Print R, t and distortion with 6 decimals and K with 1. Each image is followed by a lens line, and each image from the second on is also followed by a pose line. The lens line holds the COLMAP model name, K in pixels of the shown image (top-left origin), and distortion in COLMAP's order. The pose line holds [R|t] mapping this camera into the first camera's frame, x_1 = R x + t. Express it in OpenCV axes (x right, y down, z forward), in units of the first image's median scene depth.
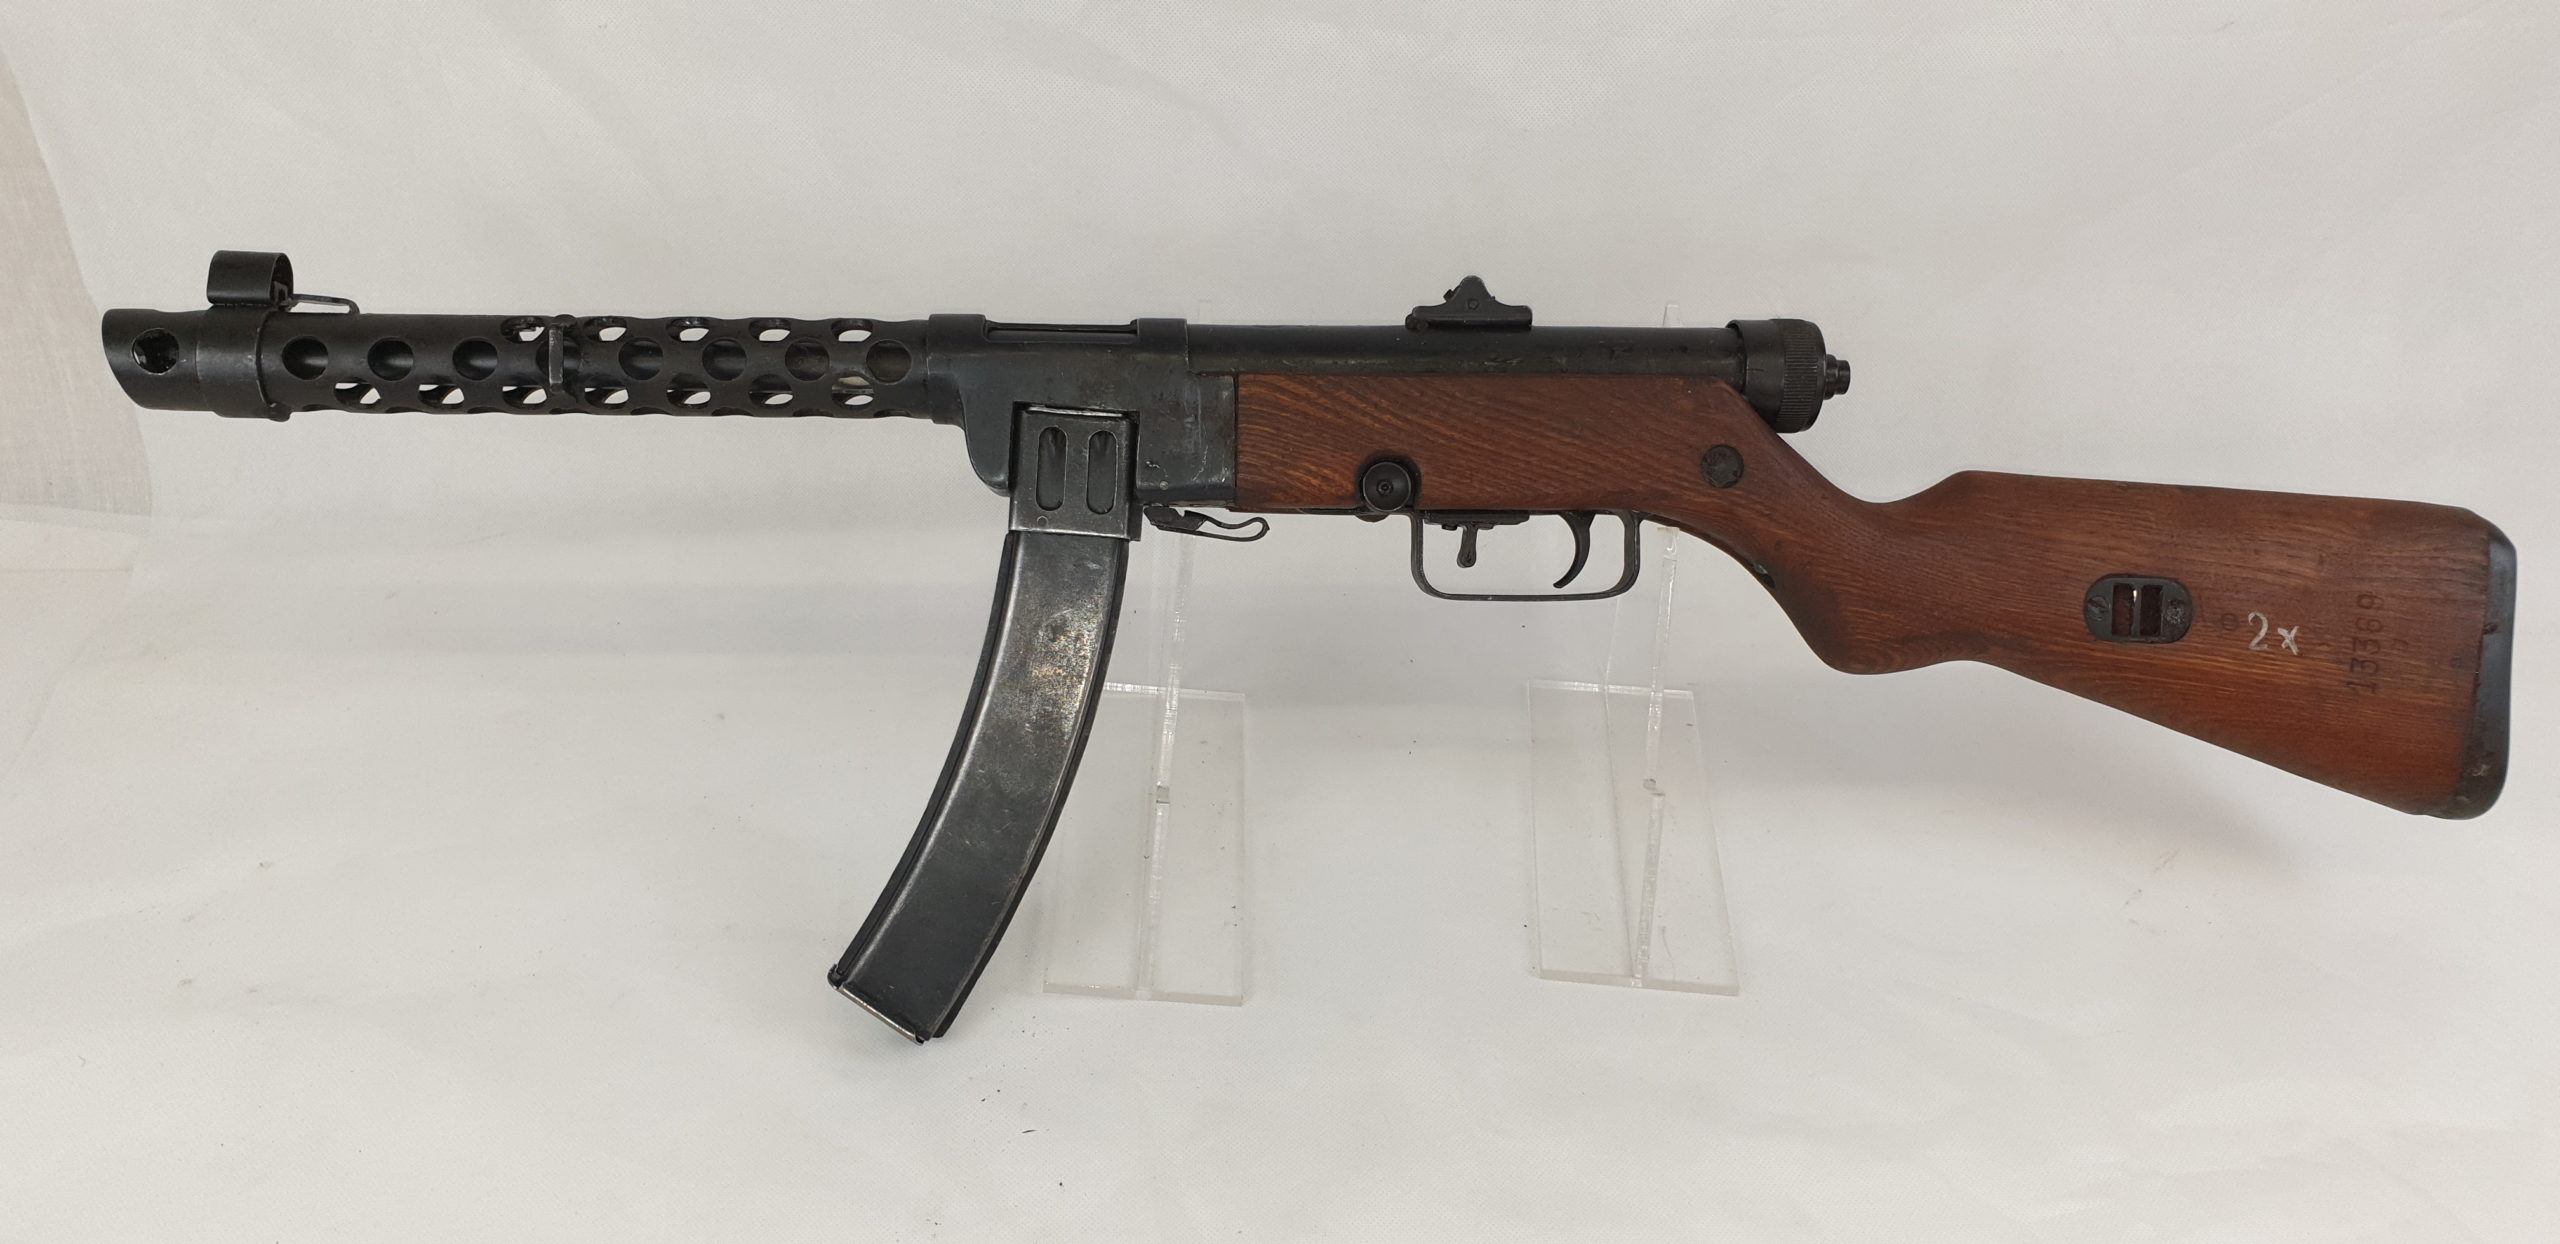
lens RADIAL K [[2091.5, 0, 1260.4], [0, 2091.5, 582.8], [0, 0, 1]] dist [0.003580, 0.010553]
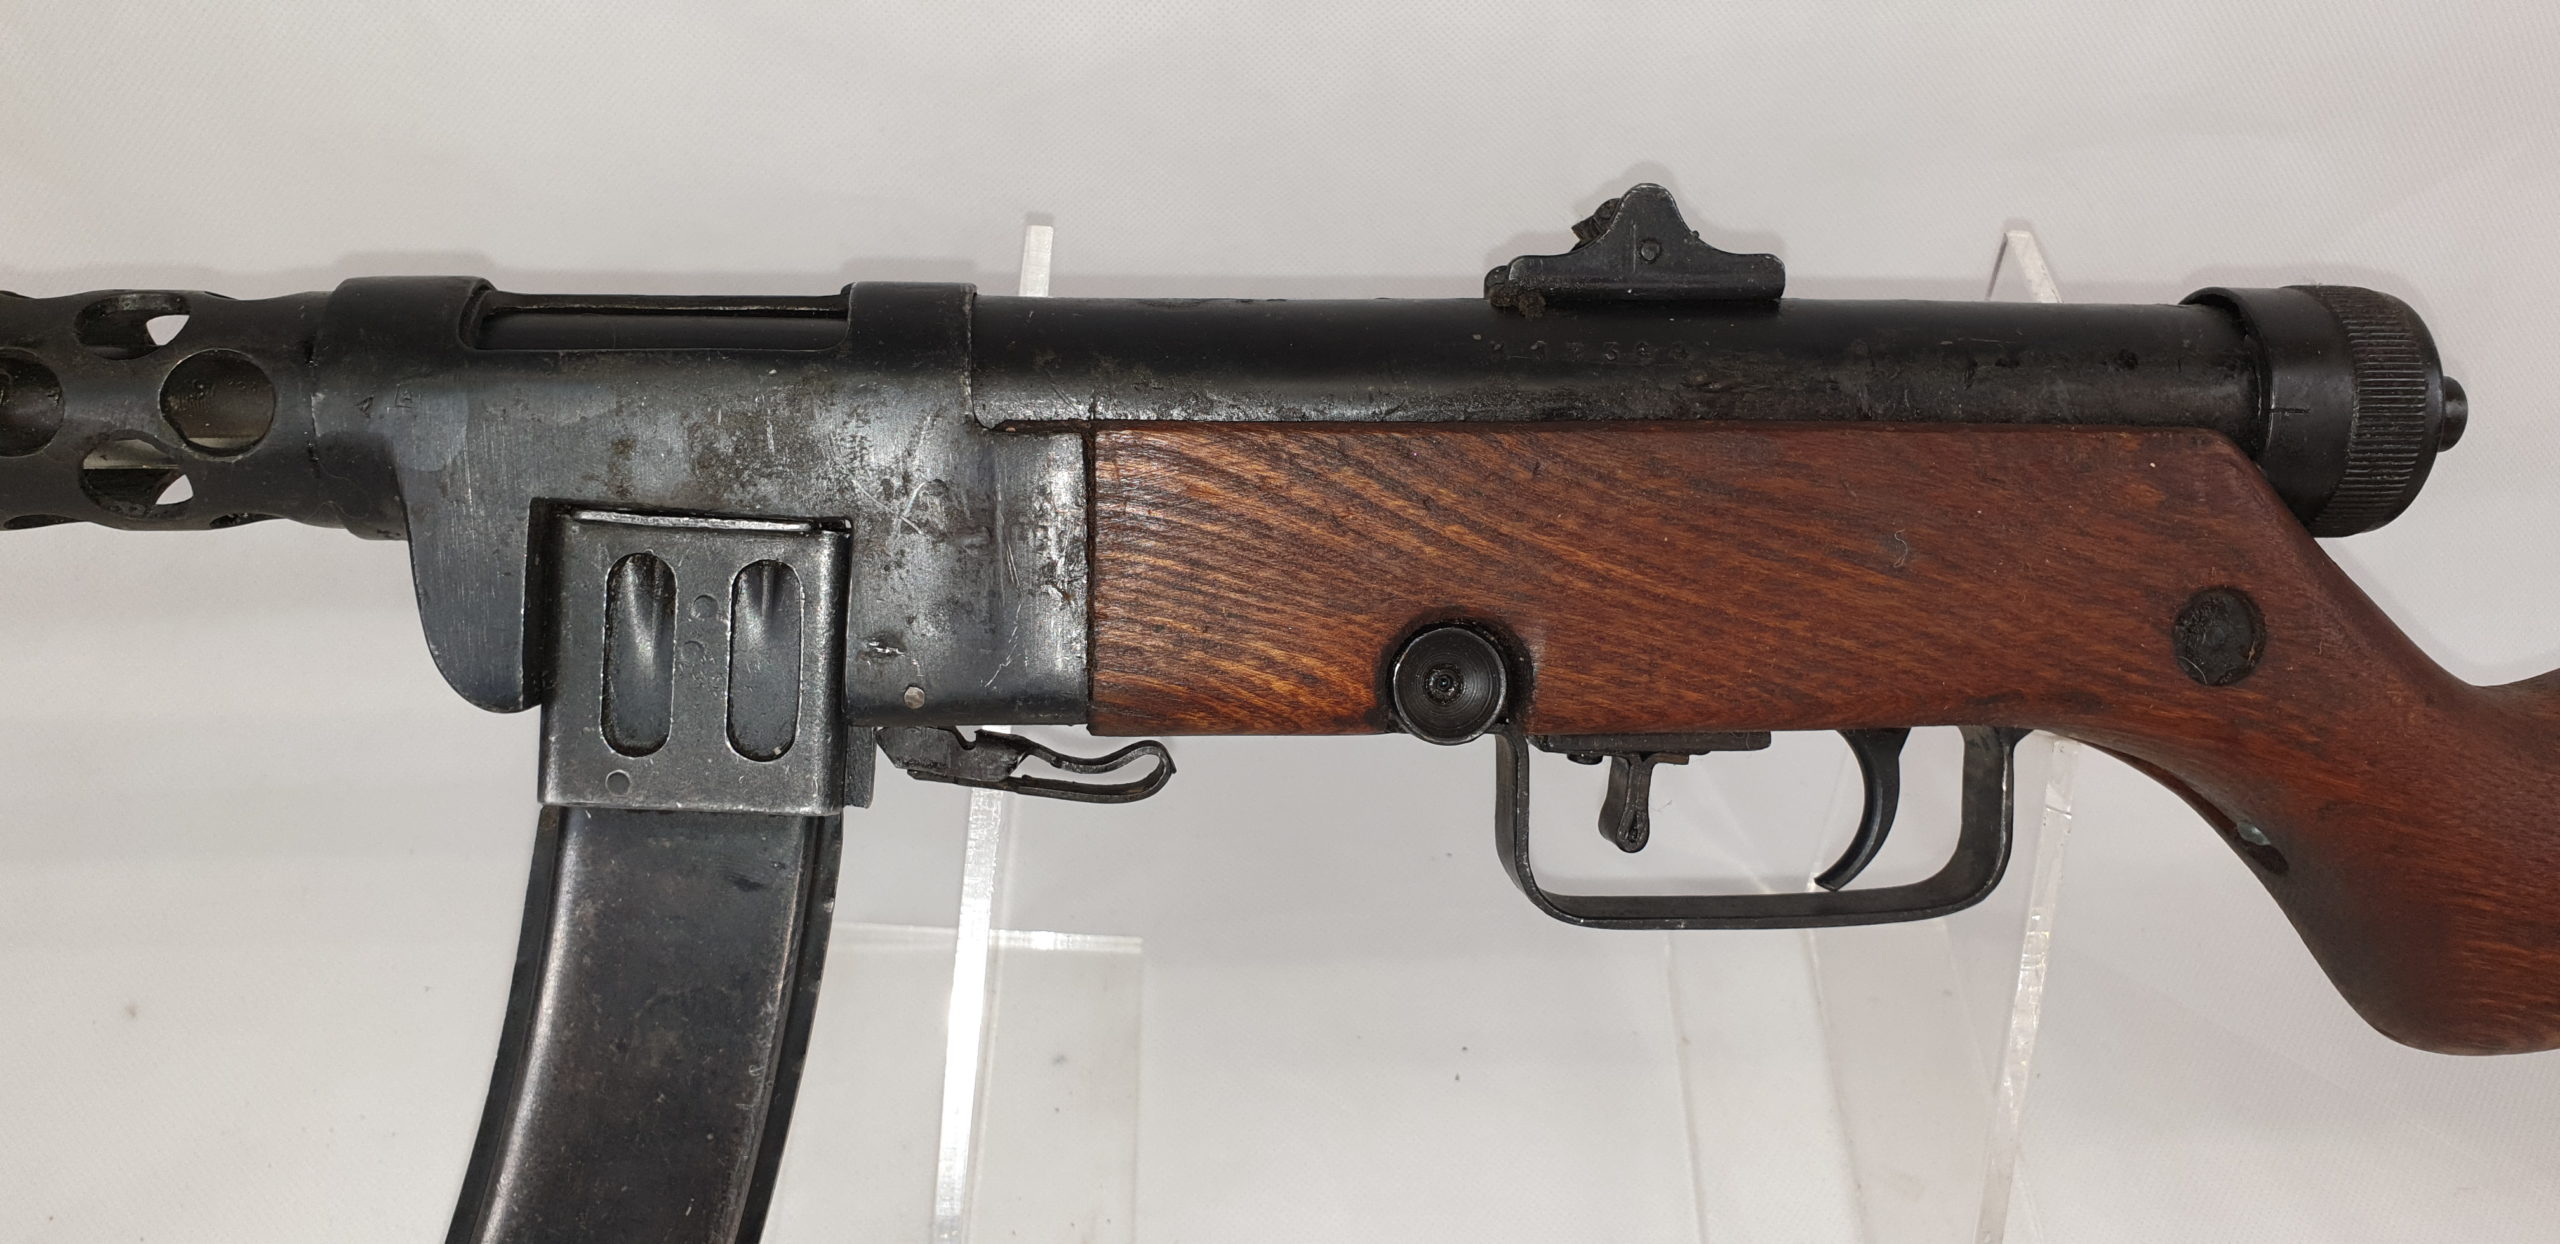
lens RADIAL K [[2076.4, 0, 1319.0], [0, 2076.4, 527.5], [0, 0, 1]] dist [-0.007200, -0.003964]
pose [[0.998562, -0.001751, 0.053581, 0.011129], [-0.000732, 0.998927, 0.046297, -0.096064], [-0.053605, -0.046270, 0.997490, 0.571602]]
